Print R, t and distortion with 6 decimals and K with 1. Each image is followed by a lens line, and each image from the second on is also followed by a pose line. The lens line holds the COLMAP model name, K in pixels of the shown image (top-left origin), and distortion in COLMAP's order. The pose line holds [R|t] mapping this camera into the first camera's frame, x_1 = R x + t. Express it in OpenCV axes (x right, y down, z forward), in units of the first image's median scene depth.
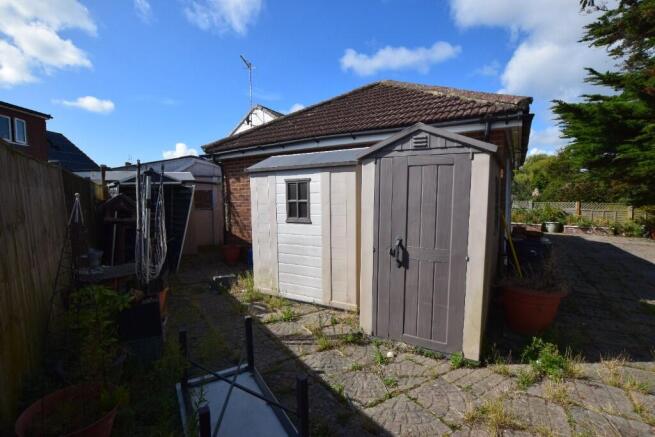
lens RADIAL K [[312.9, 0, 327.5], [0, 312.9, 218.5], [0, 0, 1]] dist [-0.021156, 0.000248]
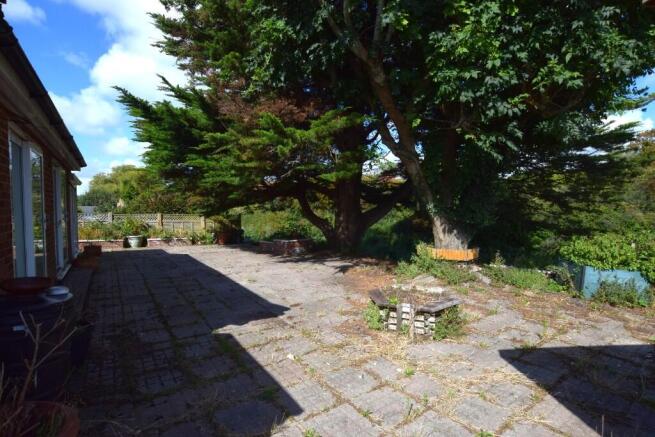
lens RADIAL K [[327.3, 0, 327.5], [0, 327.3, 218.5], [0, 0, 1]] dist [-0.000432, -0.000100]
pose [[0.420215, -0.023791, 0.907113, 0.113671], [0.058757, 0.998272, -0.001037, -0.006637], [-0.905520, 0.053735, 0.420886, 0.103410]]
